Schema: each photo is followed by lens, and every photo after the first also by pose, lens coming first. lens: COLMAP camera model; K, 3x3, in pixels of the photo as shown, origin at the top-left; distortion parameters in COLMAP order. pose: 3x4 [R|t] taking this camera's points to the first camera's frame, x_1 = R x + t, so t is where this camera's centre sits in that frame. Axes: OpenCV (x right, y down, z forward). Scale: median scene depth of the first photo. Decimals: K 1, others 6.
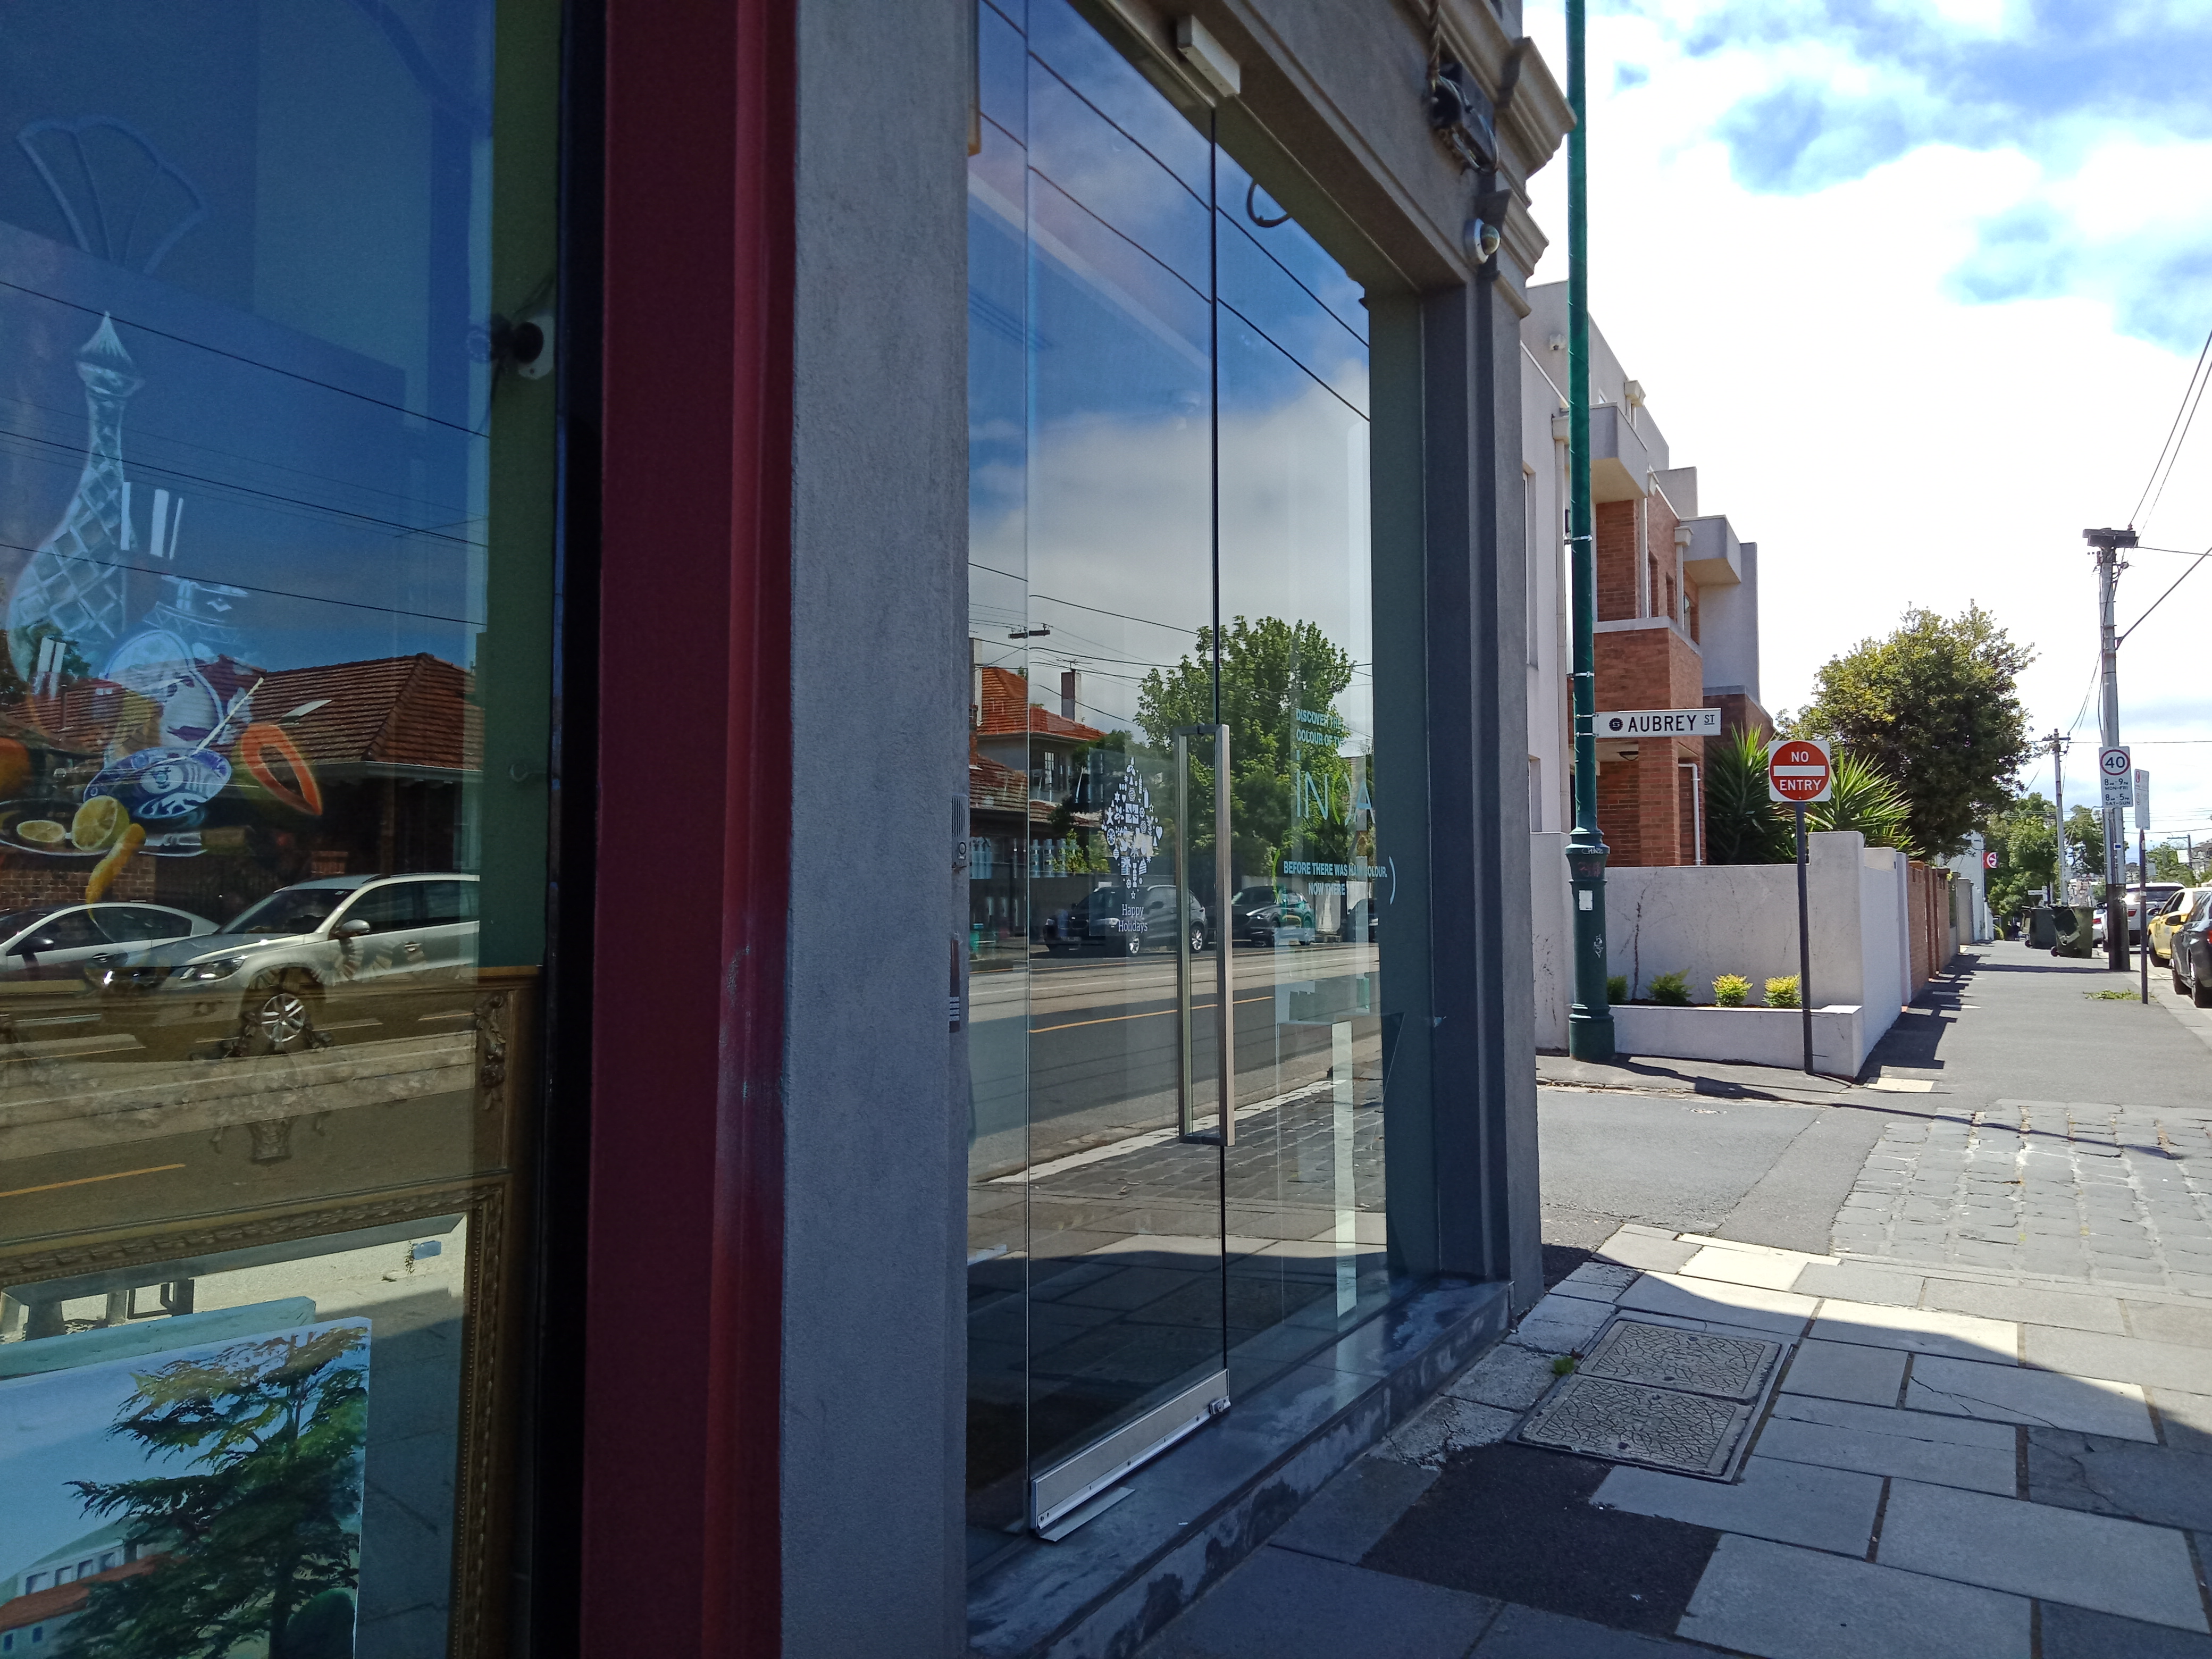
lens RADIAL K [[1611.7, 0, 1103.8], [0, 1611.7, 834.5], [0, 0, 1]] dist [0.034740, -0.017715]
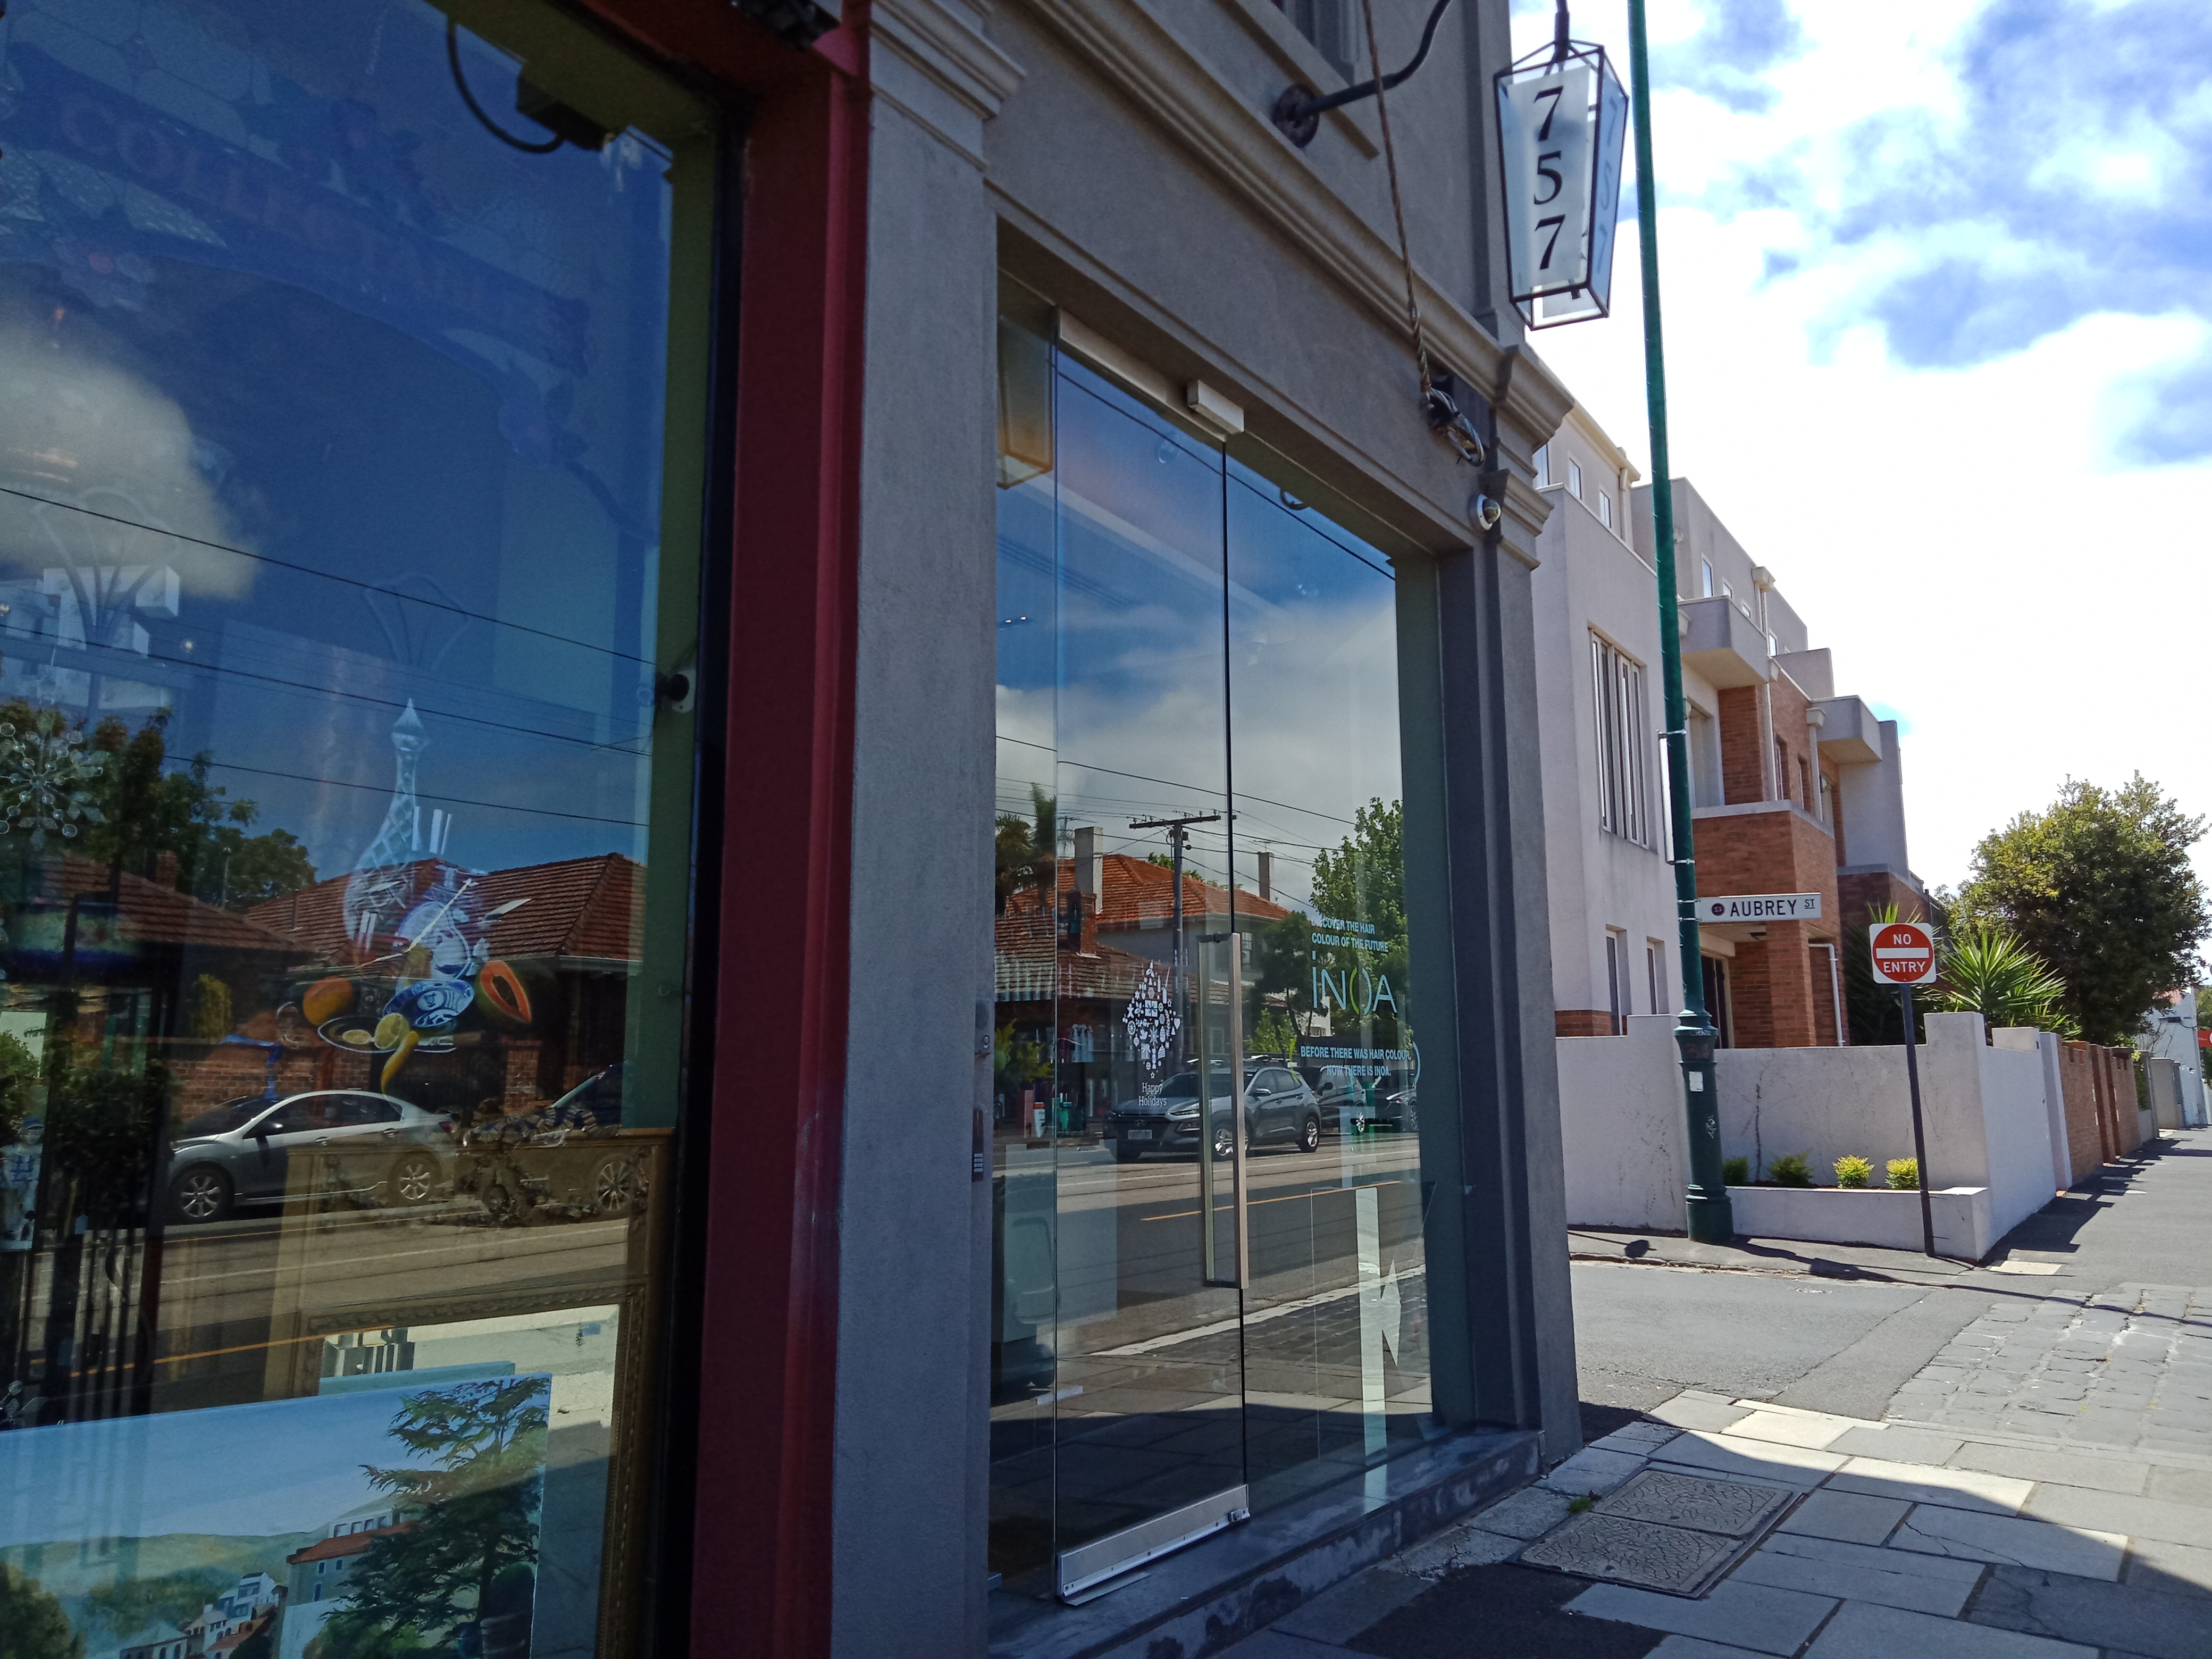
lens RADIAL K [[1611.7, 0, 1103.8], [0, 1611.7, 834.5], [0, 0, 1]] dist [0.034740, -0.017715]
pose [[0.994748, -0.019984, -0.100384, 0.077537], [0.008552, 0.993553, -0.113047, -0.004638], [0.101995, 0.111595, 0.988506, -0.173834]]
